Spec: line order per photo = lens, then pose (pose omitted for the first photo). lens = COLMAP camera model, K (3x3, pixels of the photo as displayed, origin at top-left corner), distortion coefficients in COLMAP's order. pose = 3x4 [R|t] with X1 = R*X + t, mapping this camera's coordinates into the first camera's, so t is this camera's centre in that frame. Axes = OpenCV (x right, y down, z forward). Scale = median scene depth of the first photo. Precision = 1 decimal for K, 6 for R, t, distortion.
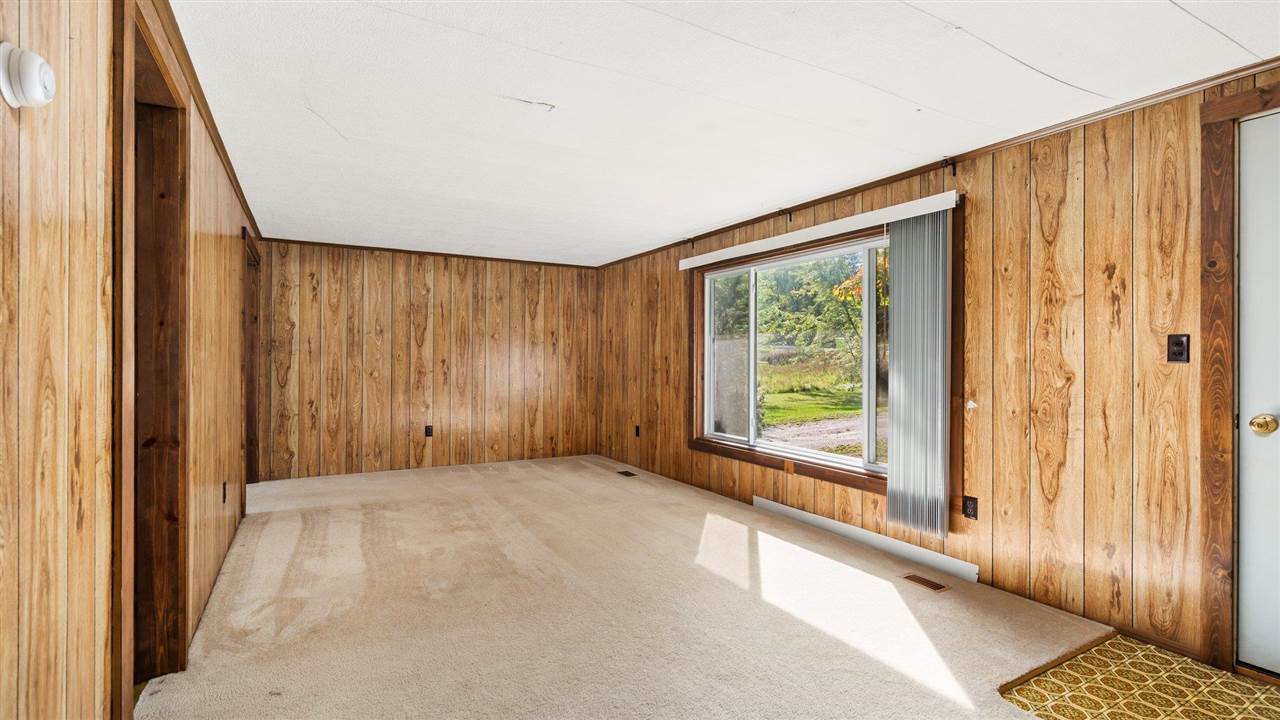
lens RADIAL K [[589.6, 0, 637.2], [0, 589.6, 385.4], [0, 0, 1]] dist [-0.016818, 0.000053]
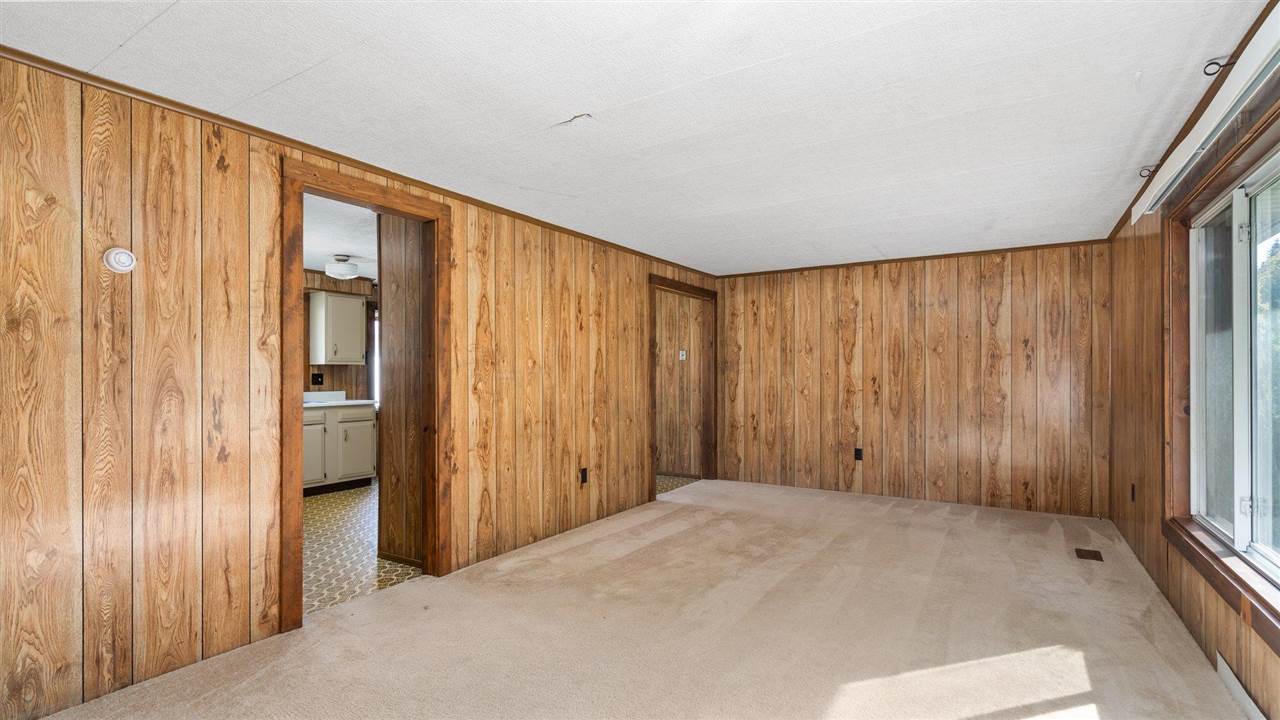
lens RADIAL K [[589.6, 0, 637.2], [0, 589.6, 385.4], [0, 0, 1]] dist [-0.016818, 0.000053]
pose [[0.468140, 0.009478, -0.883603, 0.335037], [-0.037029, 0.999275, -0.008899, -0.010953], [0.882878, 0.036885, 0.468151, 0.279286]]
